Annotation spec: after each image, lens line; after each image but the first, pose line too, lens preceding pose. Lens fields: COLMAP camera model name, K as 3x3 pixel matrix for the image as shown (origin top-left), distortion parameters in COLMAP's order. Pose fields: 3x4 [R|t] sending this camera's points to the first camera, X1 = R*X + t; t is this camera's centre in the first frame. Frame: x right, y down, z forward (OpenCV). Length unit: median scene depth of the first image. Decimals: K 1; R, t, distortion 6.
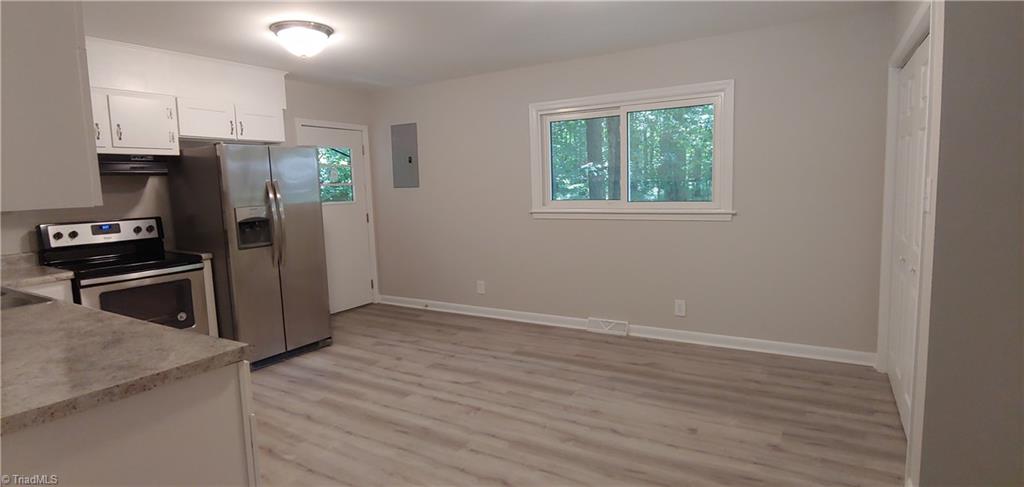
lens RADIAL K [[514.0, 0, 510.6], [0, 514.0, 240.9], [0, 0, 1]] dist [-0.015536, 0.000650]
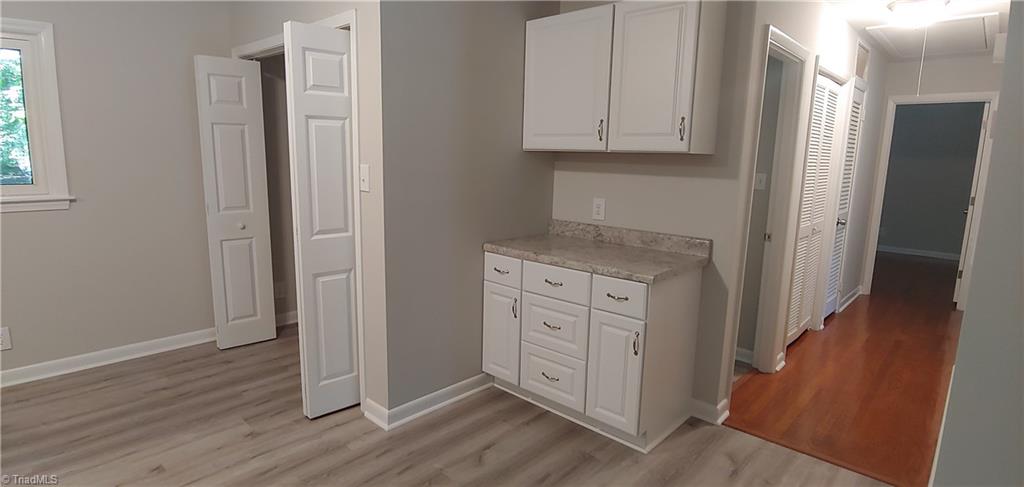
lens RADIAL K [[514.0, 0, 510.6], [0, 514.0, 240.9], [0, 0, 1]] dist [-0.015536, 0.000650]
pose [[0.199501, -0.124863, 0.971910, -0.211775], [0.081249, 0.990541, 0.110579, -0.024363], [-0.976523, 0.056906, 0.207758, 0.209849]]
